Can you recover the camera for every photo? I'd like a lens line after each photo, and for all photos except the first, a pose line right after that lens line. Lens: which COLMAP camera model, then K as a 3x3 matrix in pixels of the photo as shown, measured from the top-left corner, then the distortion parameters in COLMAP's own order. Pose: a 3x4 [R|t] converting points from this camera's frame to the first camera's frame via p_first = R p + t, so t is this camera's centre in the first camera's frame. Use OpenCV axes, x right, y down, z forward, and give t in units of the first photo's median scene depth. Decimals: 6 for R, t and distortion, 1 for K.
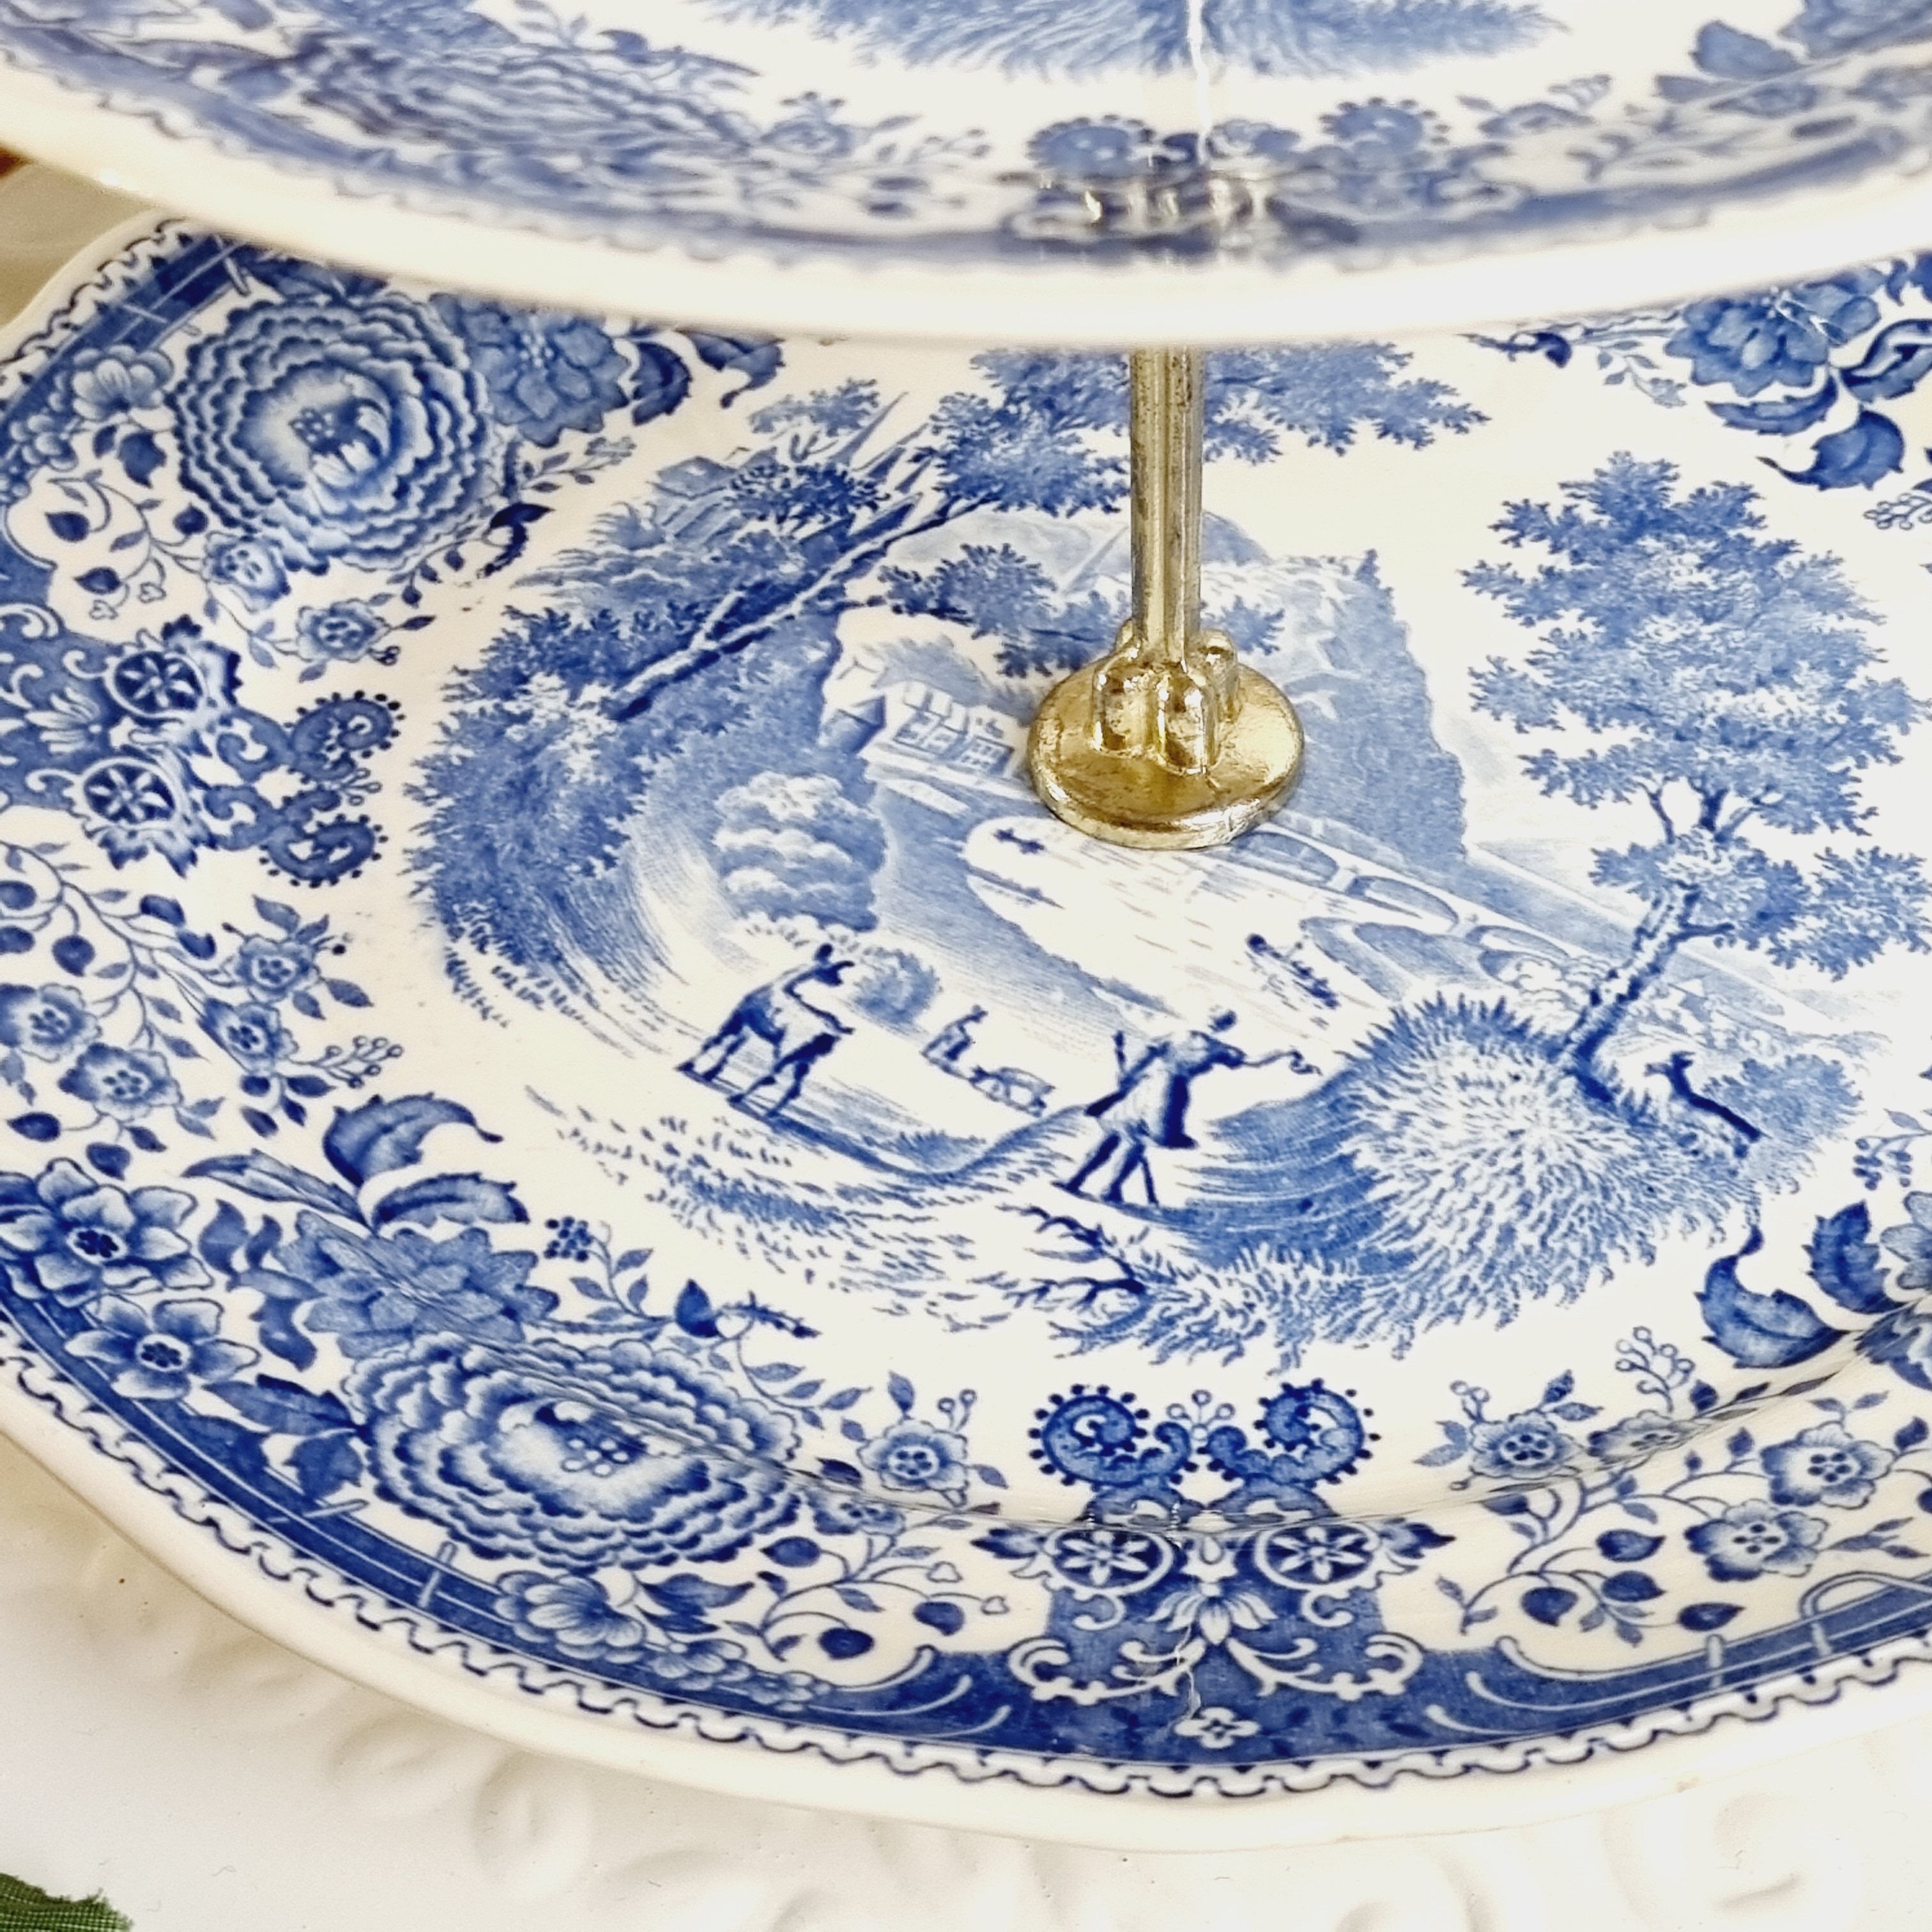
lens RADIAL K [[4035.6, 0, 1007.1], [0, 4035.6, 892.6], [0, 0, 1]] dist [-0.004491, 0.000000]
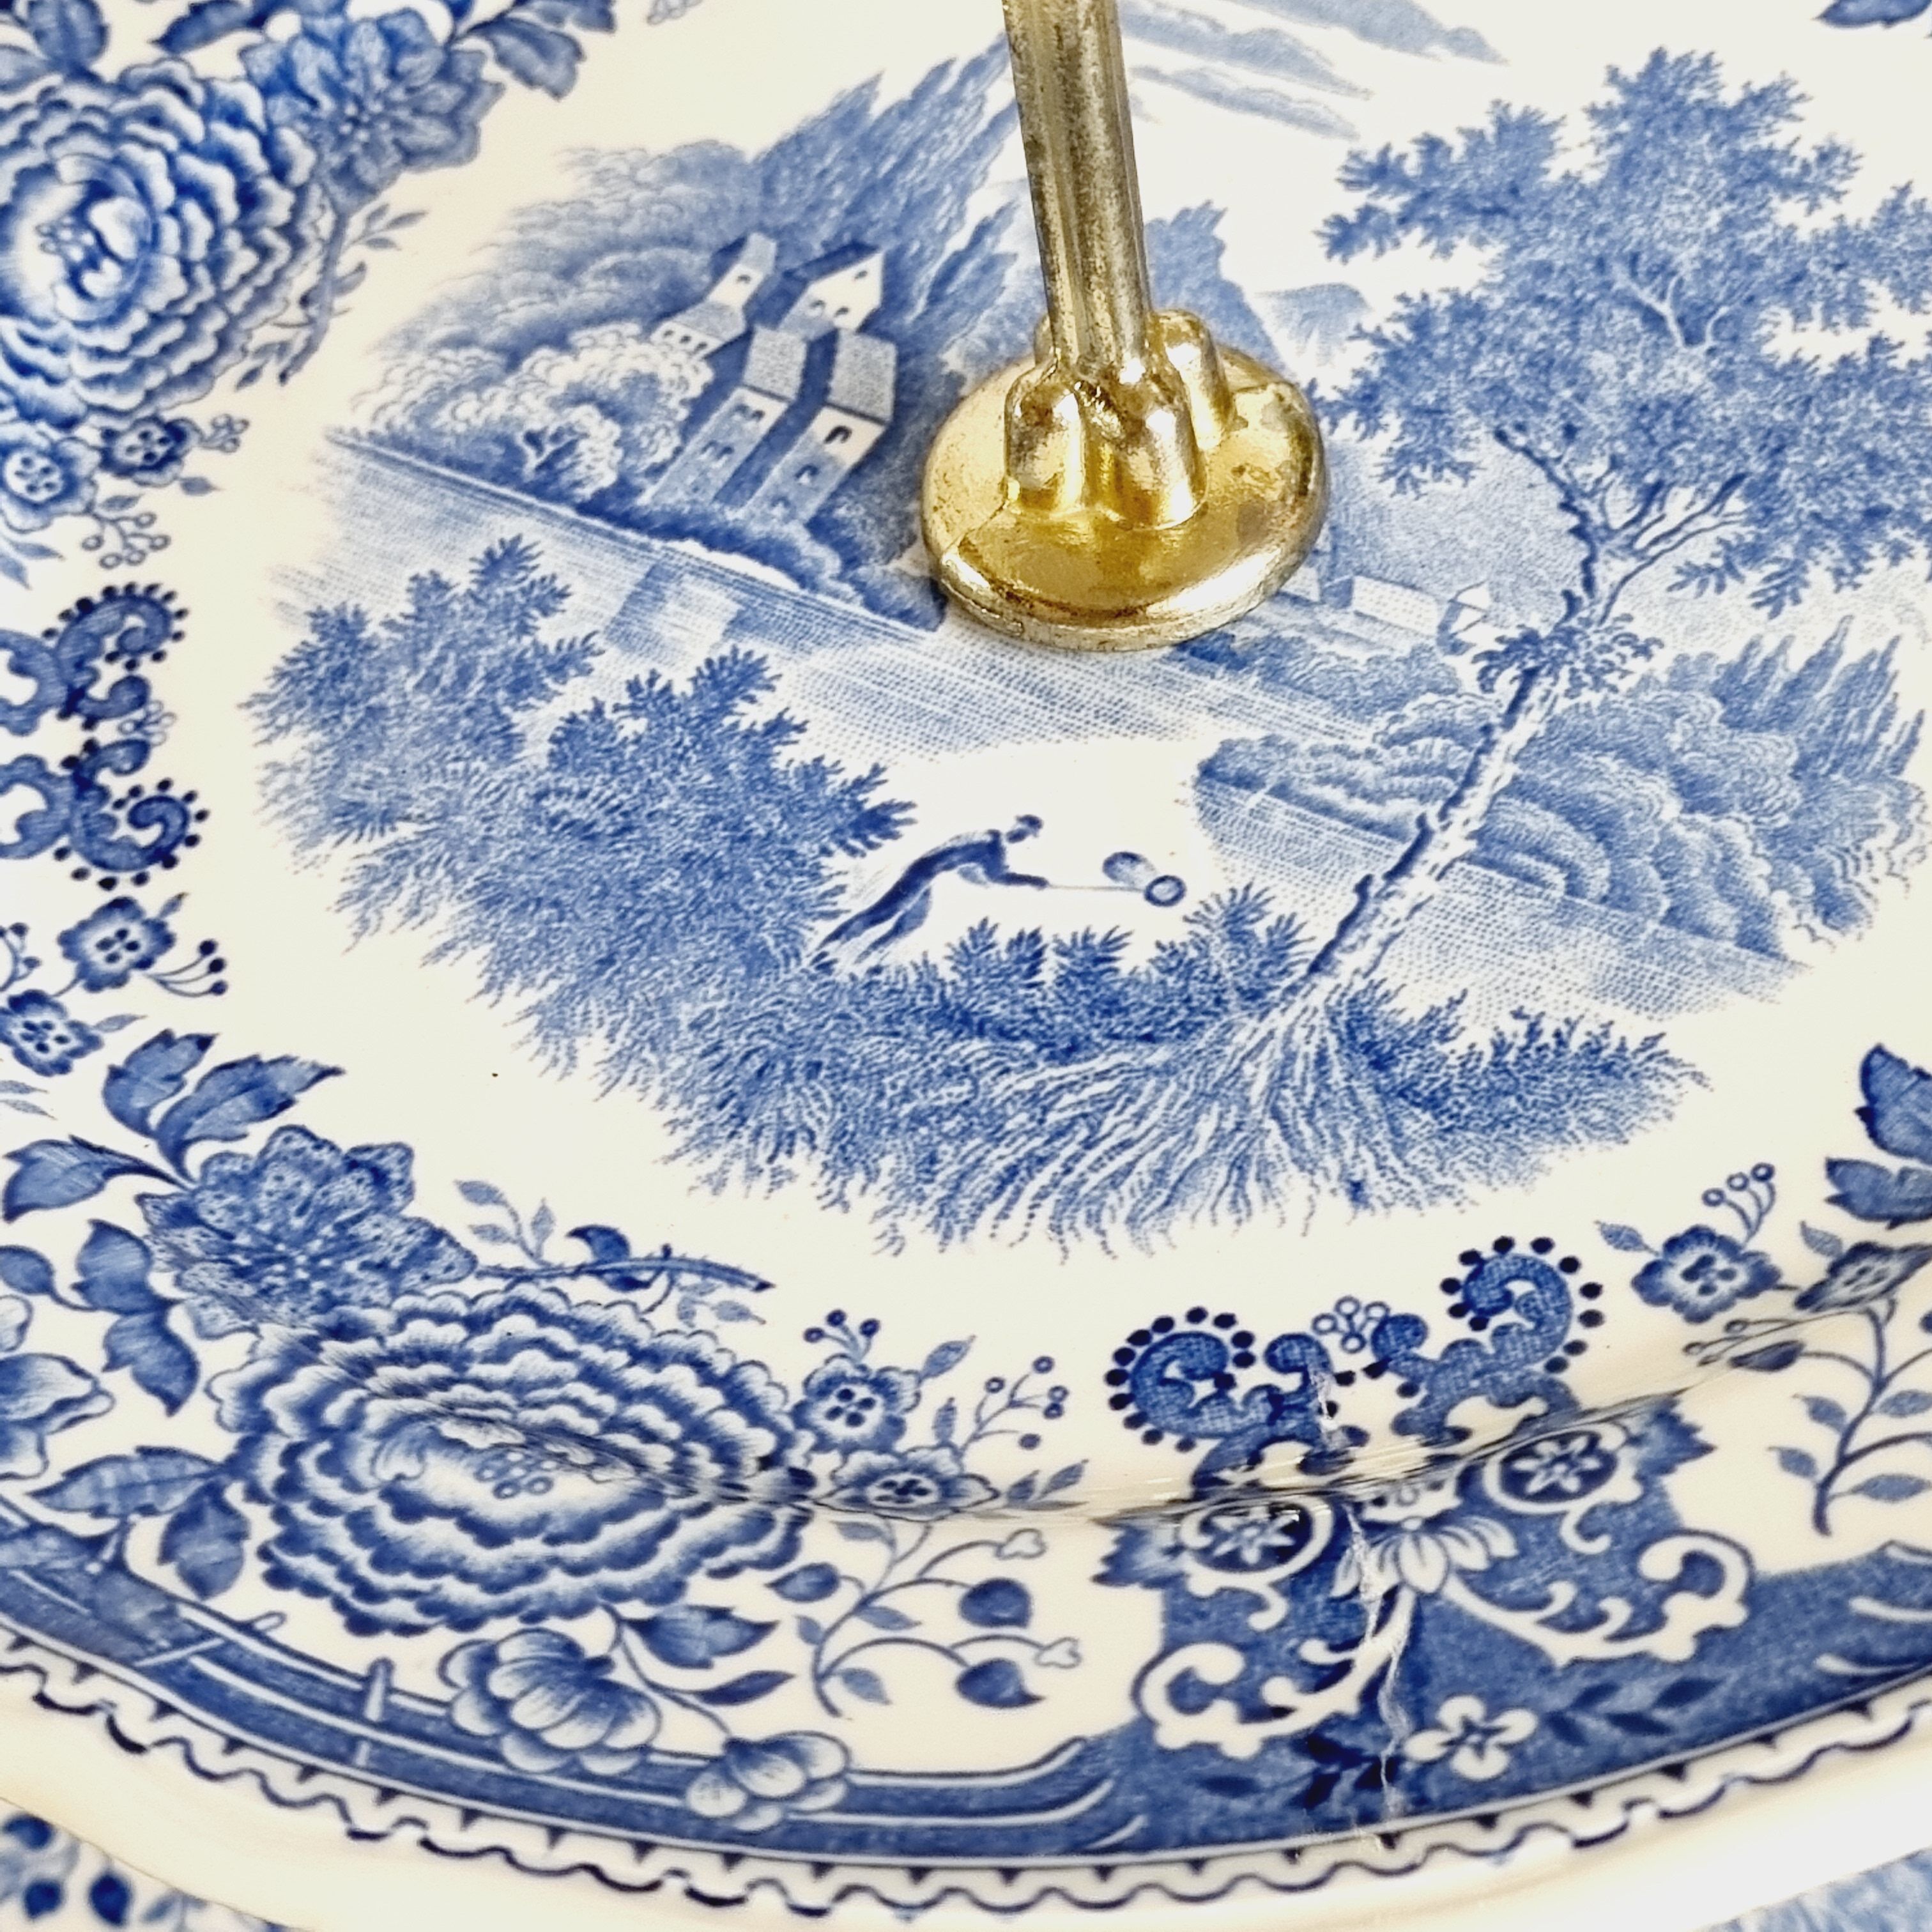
lens RADIAL K [[4035.6, 0, 977.3], [0, 4035.6, 968.9], [0, 0, 1]] dist [-0.004491, 0.000000]
pose [[0.986649, -0.162856, -0.001060, -0.005255], [0.161224, 0.975801, 0.147716, -0.302087], [-0.023022, -0.145915, 0.989029, 0.135158]]
